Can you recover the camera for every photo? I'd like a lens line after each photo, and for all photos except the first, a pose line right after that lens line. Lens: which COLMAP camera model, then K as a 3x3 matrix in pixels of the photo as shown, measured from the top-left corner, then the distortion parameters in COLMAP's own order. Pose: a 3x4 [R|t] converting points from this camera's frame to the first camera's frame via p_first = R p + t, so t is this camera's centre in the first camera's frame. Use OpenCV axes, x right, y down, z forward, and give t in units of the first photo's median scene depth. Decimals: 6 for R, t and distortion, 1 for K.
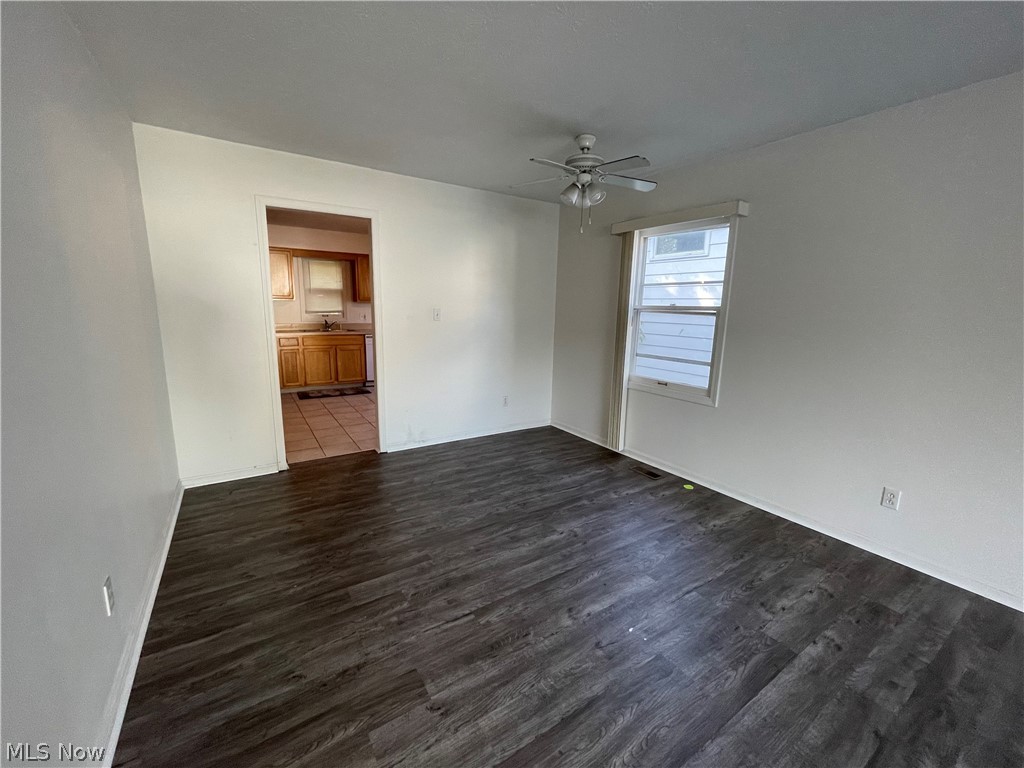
lens RADIAL K [[416.7, 0, 507.8], [0, 416.7, 382.5], [0, 0, 1]] dist [-0.009774, 0.001707]
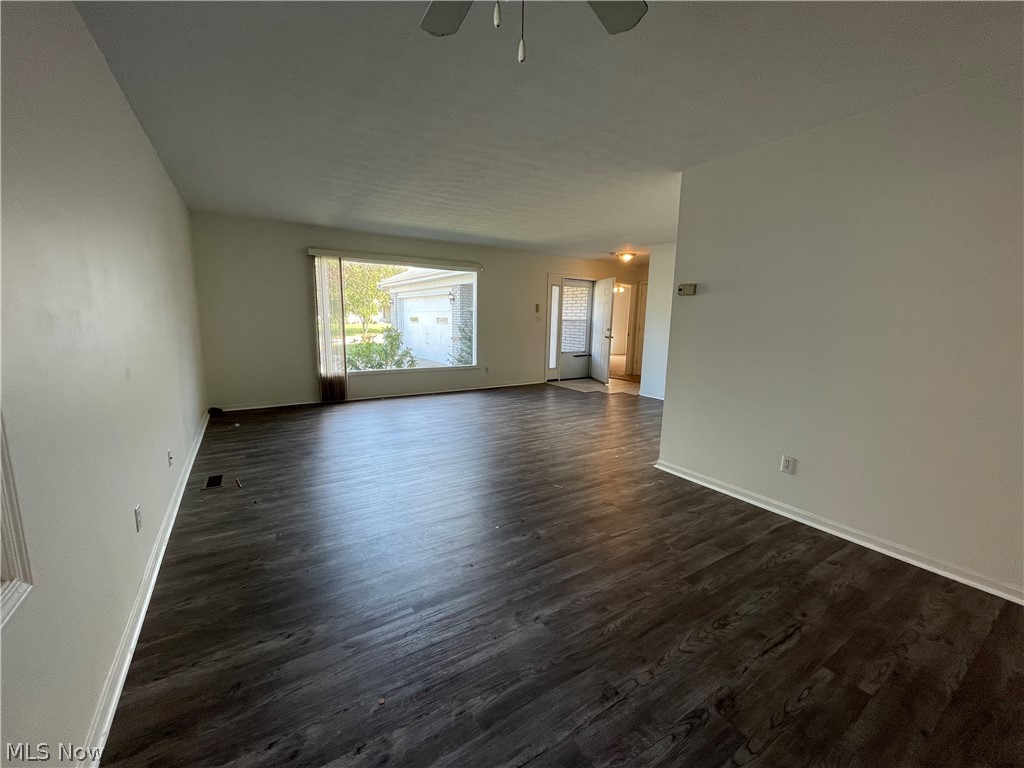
lens RADIAL K [[416.7, 0, 512.8], [0, 416.7, 384.3], [0, 0, 1]] dist [-0.009774, 0.001707]
pose [[-0.999103, -0.041618, -0.007773, 0.104982], [-0.041803, 0.940611, 0.336902, -0.133367], [-0.006710, 0.336925, -0.941508, 0.834814]]
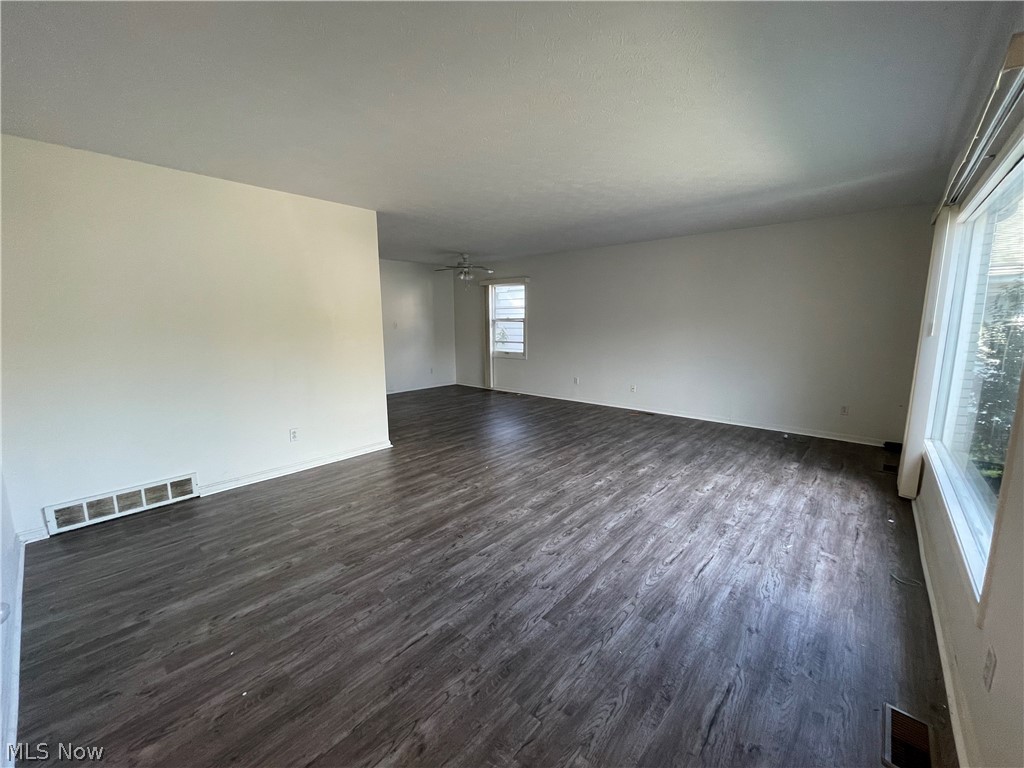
lens RADIAL K [[416.7, 0, 512.5], [0, 416.7, 385.4], [0, 0, 1]] dist [-0.009774, 0.001707]
pose [[0.962547, -0.066510, 0.262828, -0.180832], [0.073440, 0.997161, -0.016621, 0.198033], [-0.260977, 0.035301, 0.964699, -1.067220]]
